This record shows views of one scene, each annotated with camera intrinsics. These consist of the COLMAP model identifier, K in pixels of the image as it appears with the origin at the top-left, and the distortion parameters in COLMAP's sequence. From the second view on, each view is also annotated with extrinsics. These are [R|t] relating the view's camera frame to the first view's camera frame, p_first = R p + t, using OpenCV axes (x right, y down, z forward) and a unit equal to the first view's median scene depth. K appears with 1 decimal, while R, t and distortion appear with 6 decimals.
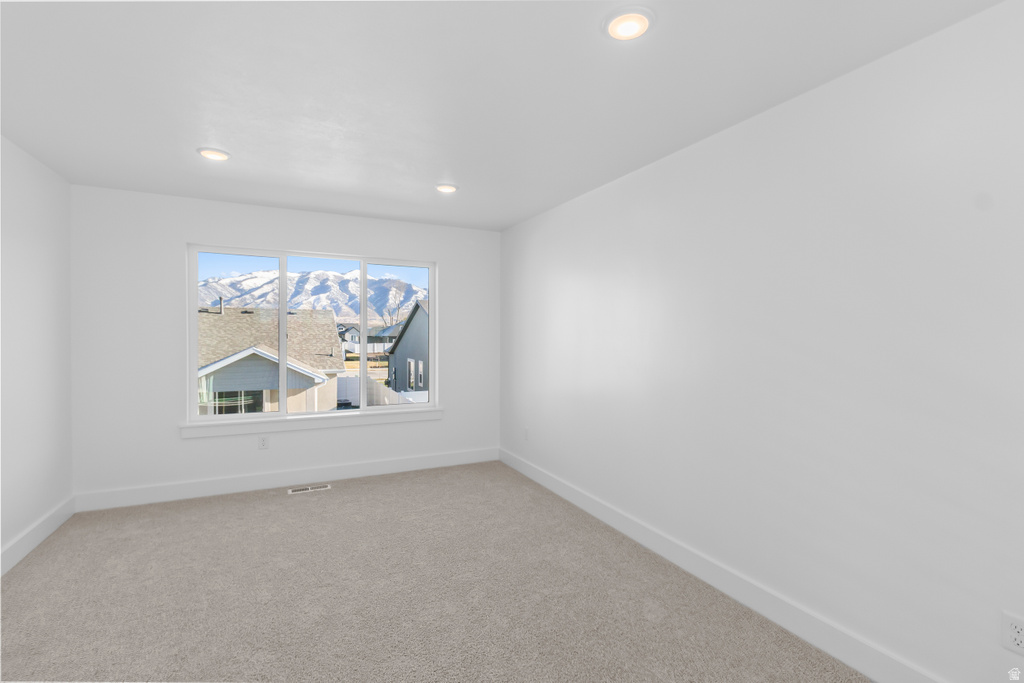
lens RADIAL K [[478.9, 0, 511.9], [0, 478.9, 337.2], [0, 0, 1]] dist [0.015469, -0.001762]
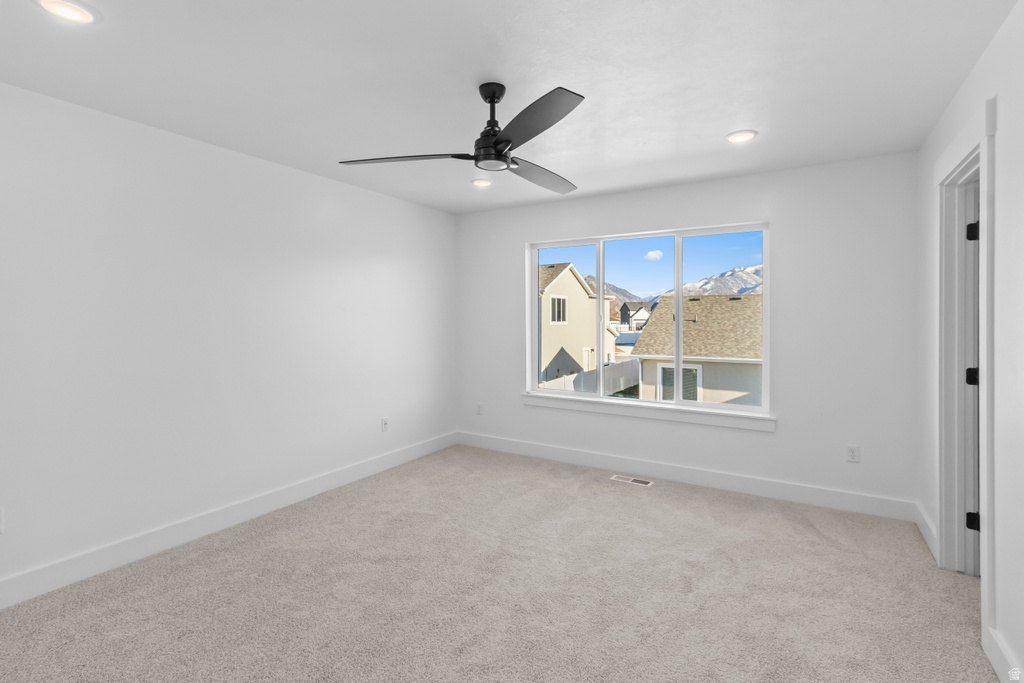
lens RADIAL K [[478.9, 0, 505.9], [0, 478.9, 320.8], [0, 0, 1]] dist [0.015469, -0.001762]
pose [[0.530834, 0.003084, -0.847470, 0.283362], [-0.007764, 0.999969, -0.001224, -0.004326], [0.847440, 0.007229, 0.530842, 0.218008]]
